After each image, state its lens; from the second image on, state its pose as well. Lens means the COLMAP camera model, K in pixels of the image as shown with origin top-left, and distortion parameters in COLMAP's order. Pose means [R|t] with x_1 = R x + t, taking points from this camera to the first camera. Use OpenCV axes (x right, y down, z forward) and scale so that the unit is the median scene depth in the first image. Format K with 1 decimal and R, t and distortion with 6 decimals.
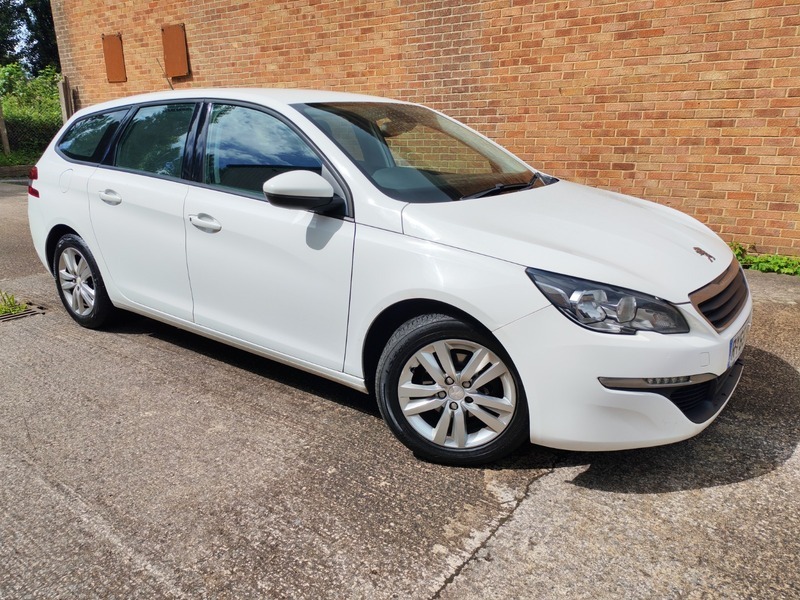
lens RADIAL K [[593.4, 0, 396.2], [0, 593.4, 304.5], [0, 0, 1]] dist [0.059183, -0.074073]
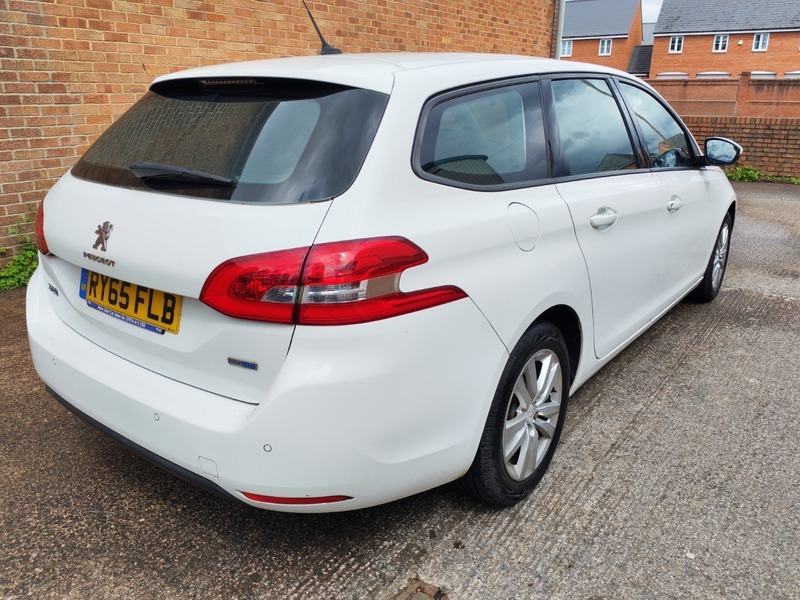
lens RADIAL K [[593.4, 0, 392.4], [0, 593.4, 298.7], [0, 0, 1]] dist [0.059183, -0.074073]
pose [[0.028245, -0.305182, 0.951875, -0.669769], [0.291602, 0.913352, 0.284178, -0.209325], [-0.956123, 0.269542, 0.114790, 0.699138]]
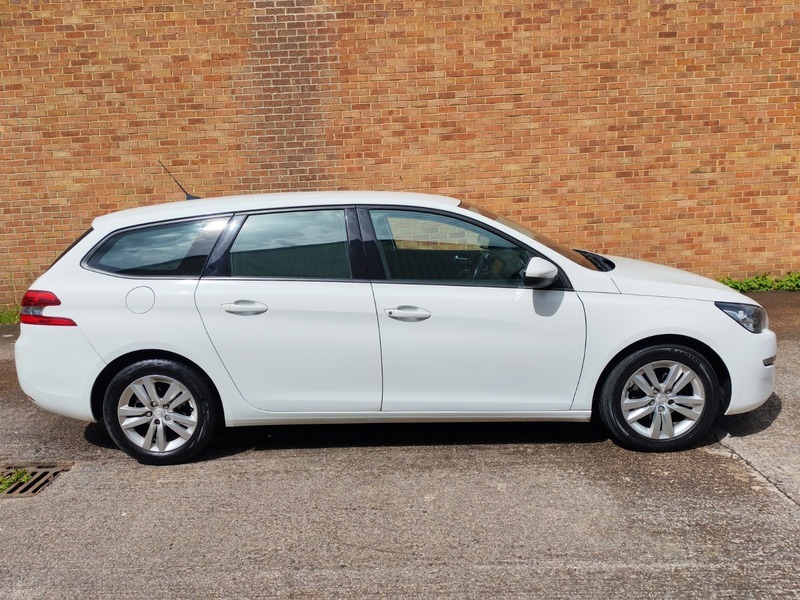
lens RADIAL K [[593.4, 0, 398.5], [0, 593.4, 296.7], [0, 0, 1]] dist [0.059183, -0.074073]
pose [[0.811112, -0.133801, 0.569380, -0.483124], [0.203385, 0.977254, -0.060083, -0.053154], [-0.548390, 0.164537, 0.819876, 0.053159]]
